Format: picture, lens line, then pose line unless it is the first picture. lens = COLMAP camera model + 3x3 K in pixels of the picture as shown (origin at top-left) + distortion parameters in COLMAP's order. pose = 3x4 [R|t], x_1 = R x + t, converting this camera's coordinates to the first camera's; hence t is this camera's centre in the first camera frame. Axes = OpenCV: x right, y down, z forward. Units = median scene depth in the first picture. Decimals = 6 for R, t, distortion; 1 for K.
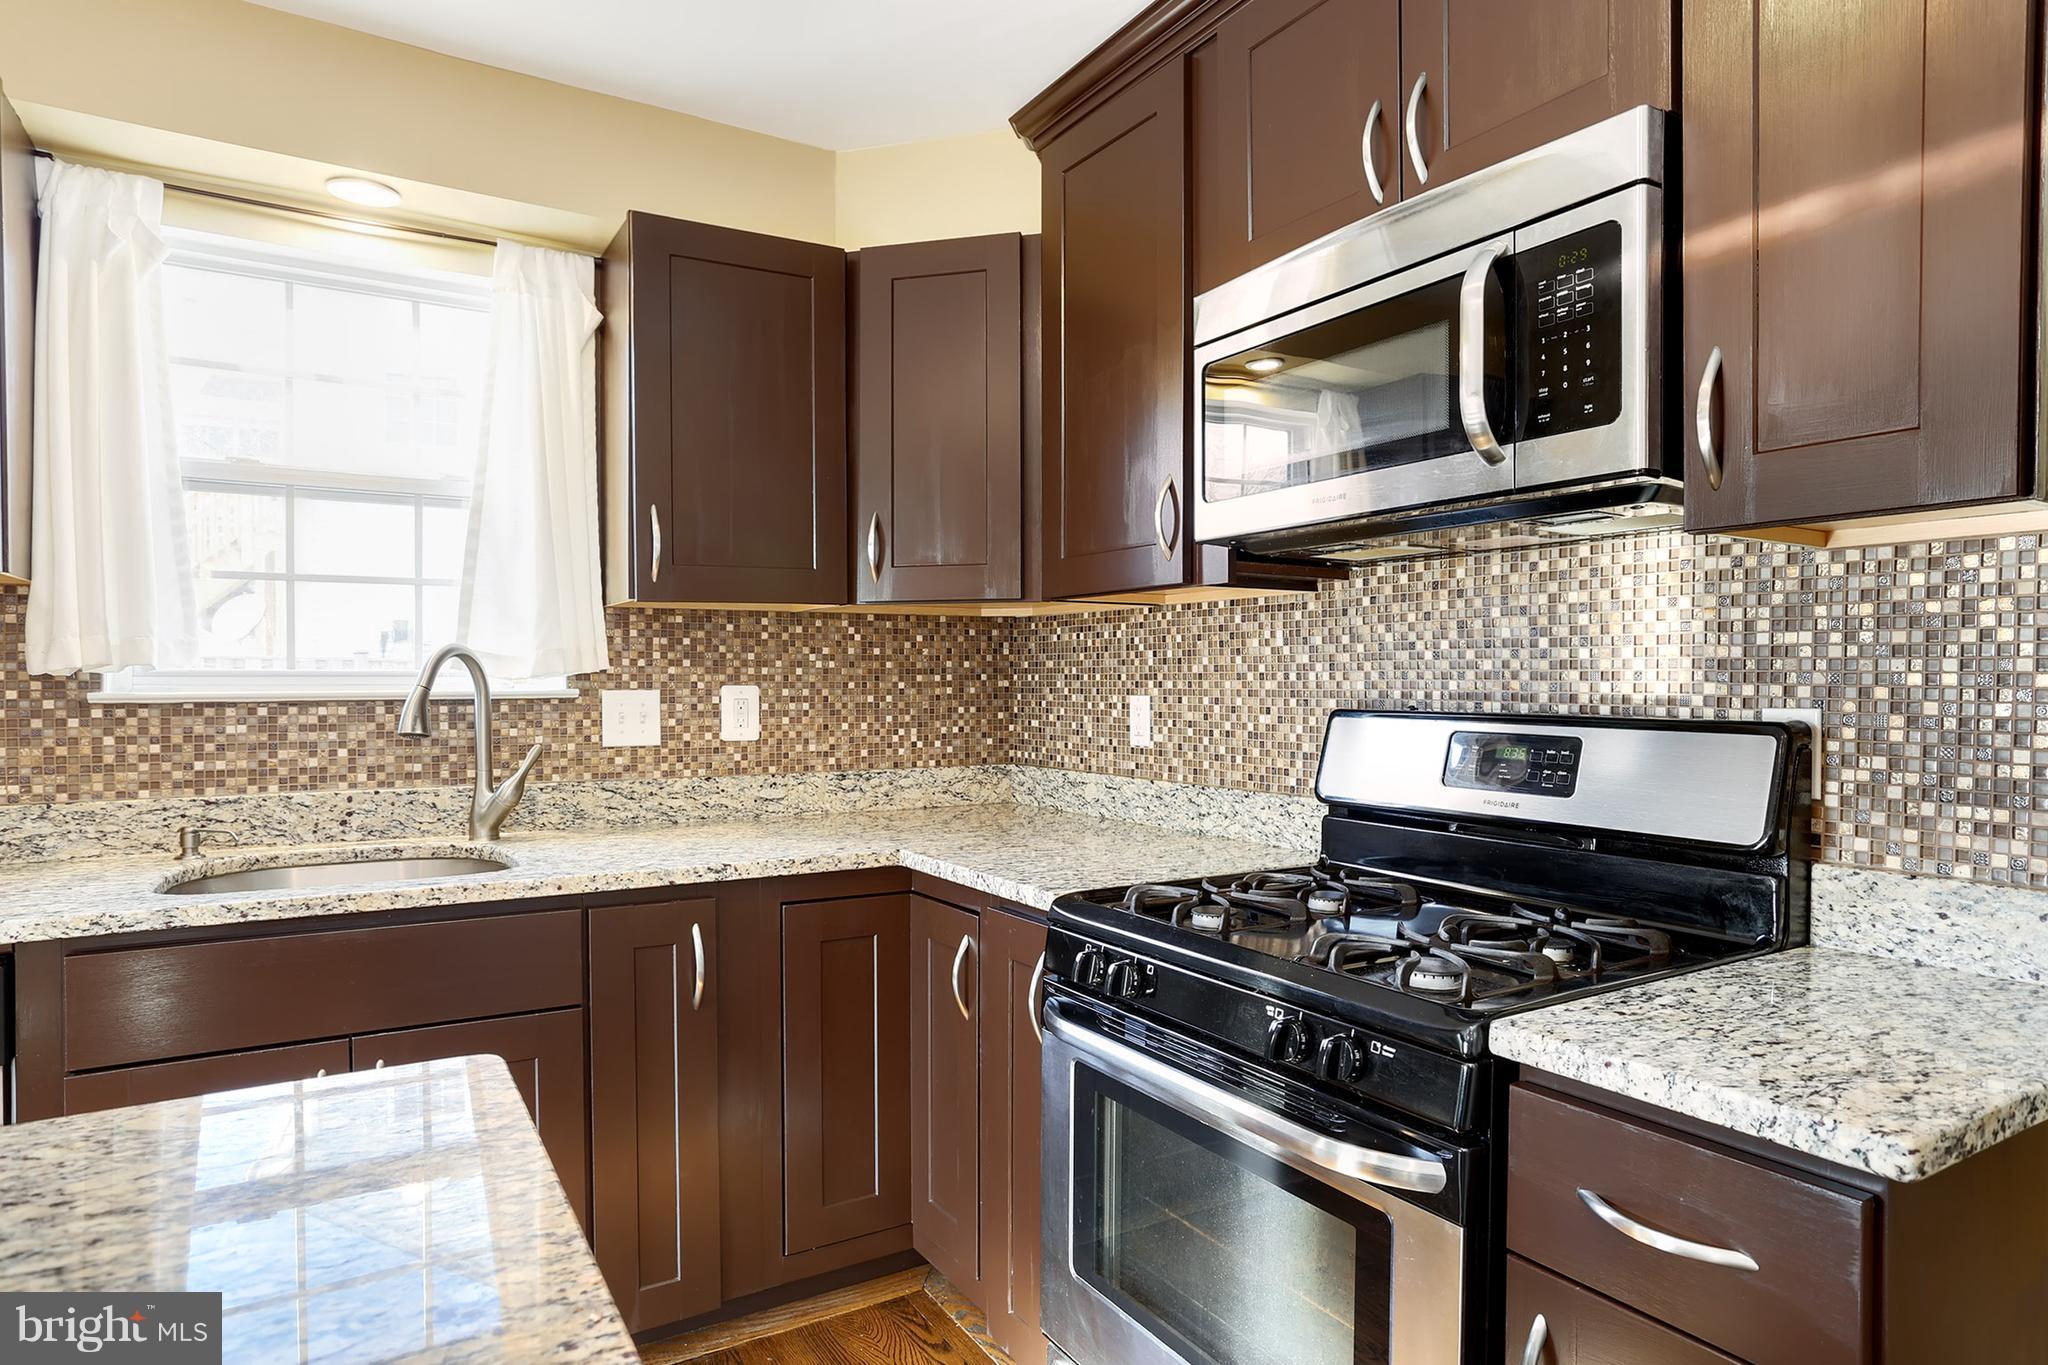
lens RADIAL K [[1162.3, 0, 1030.8], [0, 1162.3, 699.1], [0, 0, 1]] dist [-0.051176, 0.033365]
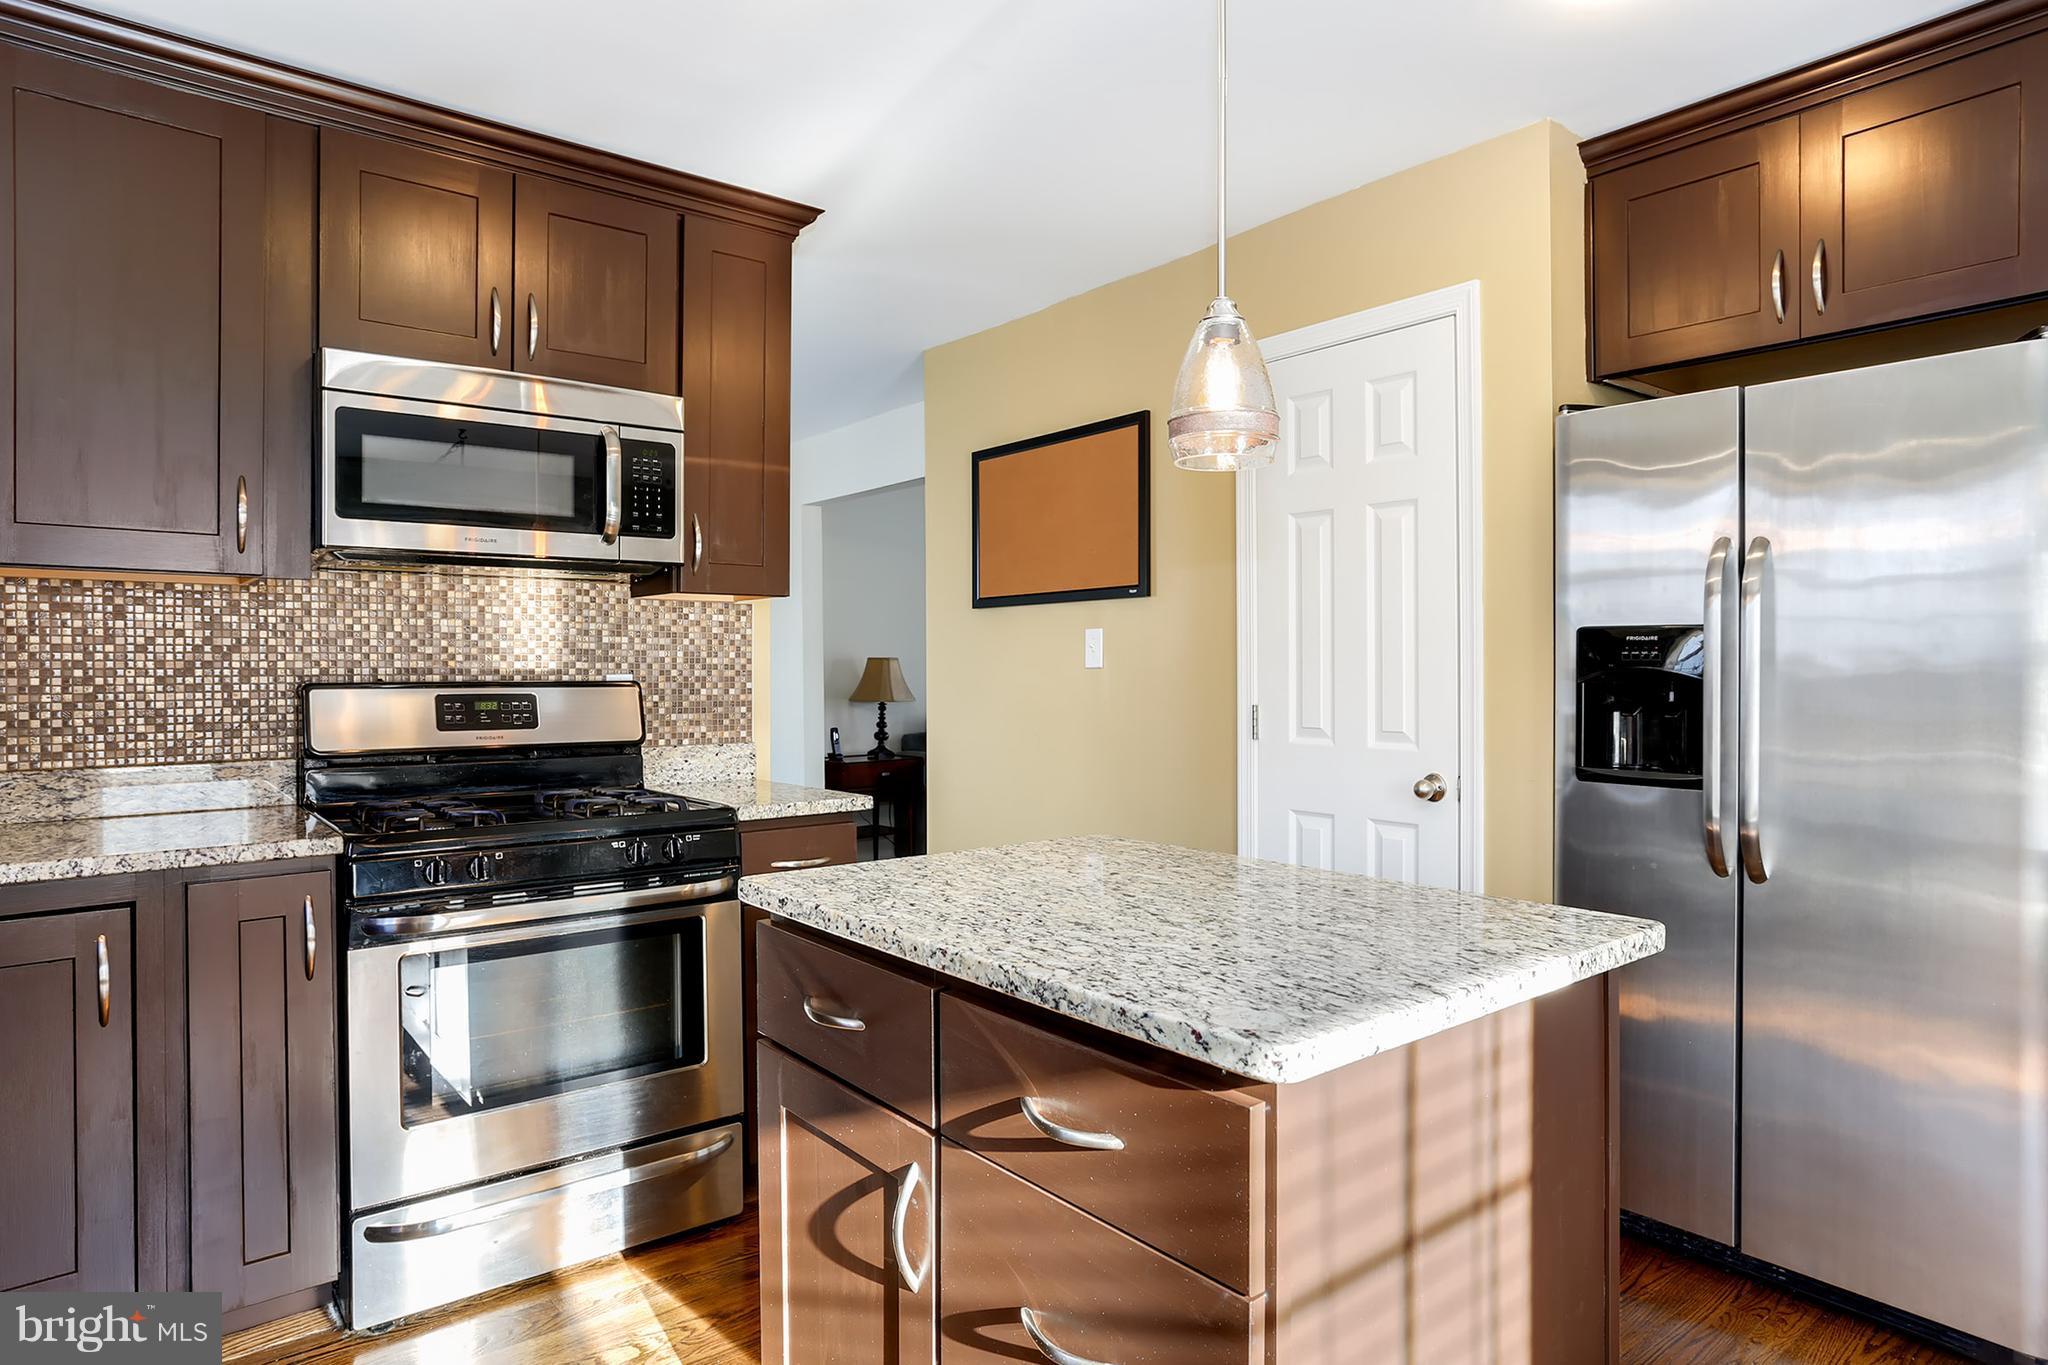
lens RADIAL K [[1185.2, 0, 1022.8], [0, 1185.2, 671.6], [0, 0, 1]] dist [-0.001648, 0.000022]
pose [[-0.121479, -0.004385, 0.992584, -1.005421], [0.018550, 0.999806, 0.006687, 0.001716], [-0.992421, 0.019224, -0.121374, 0.356612]]
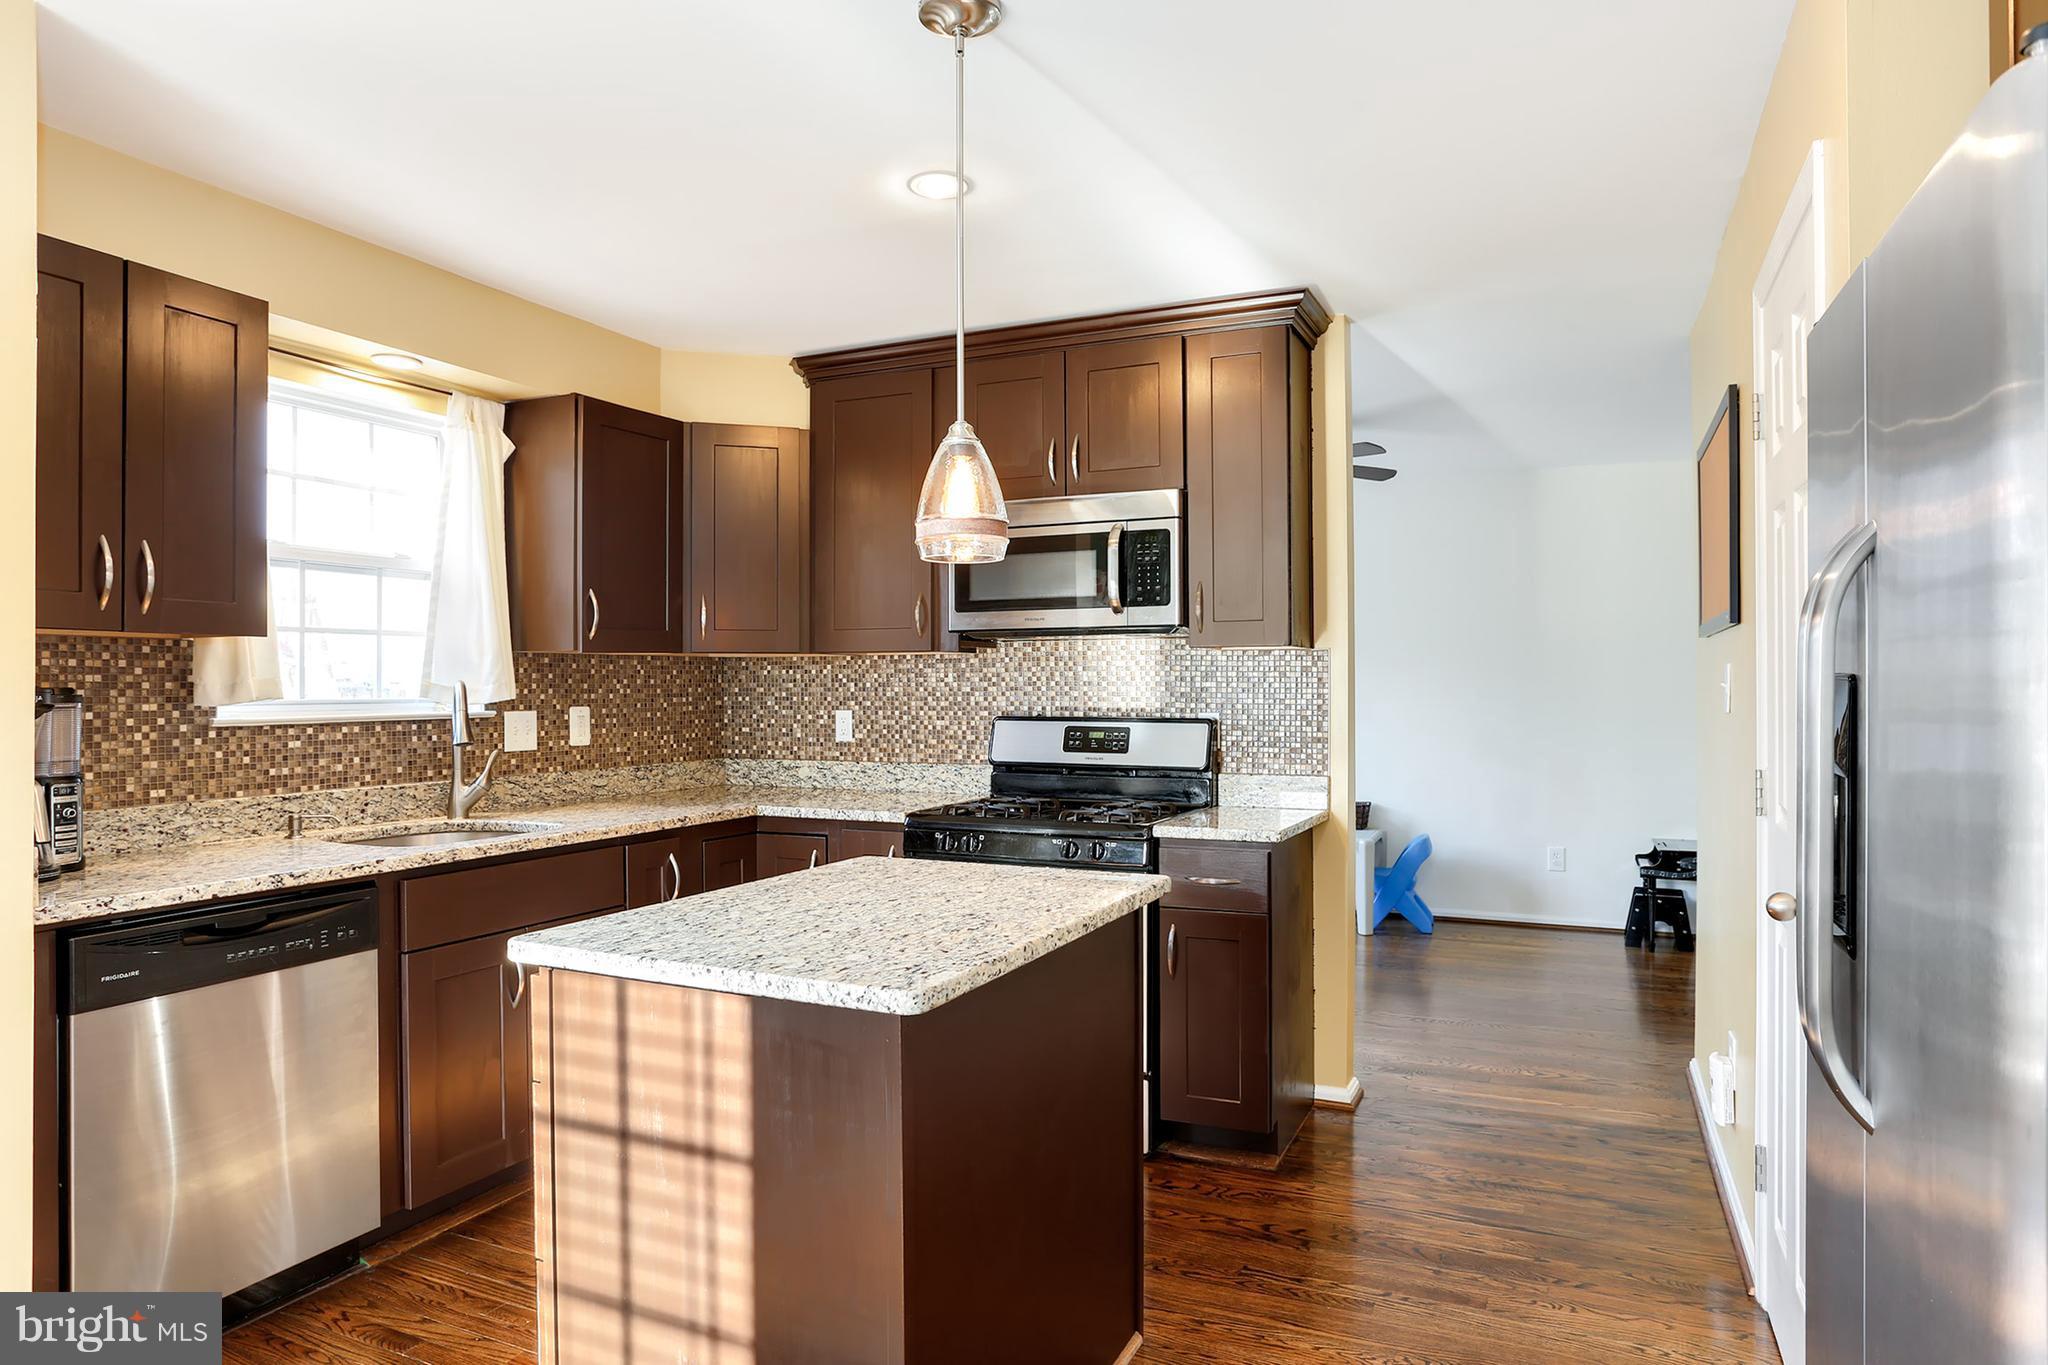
lens RADIAL K [[1222.2, 0, 1024.0], [0, 1222.2, 682.5], [0, 0, 1]] dist [-0.047792, 0.001573]
pose [[0.832125, -0.001357, 0.554586, -0.754169], [0.012452, 0.999791, -0.016237, -0.012749], [-0.554448, 0.020417, 0.831968, -0.653143]]
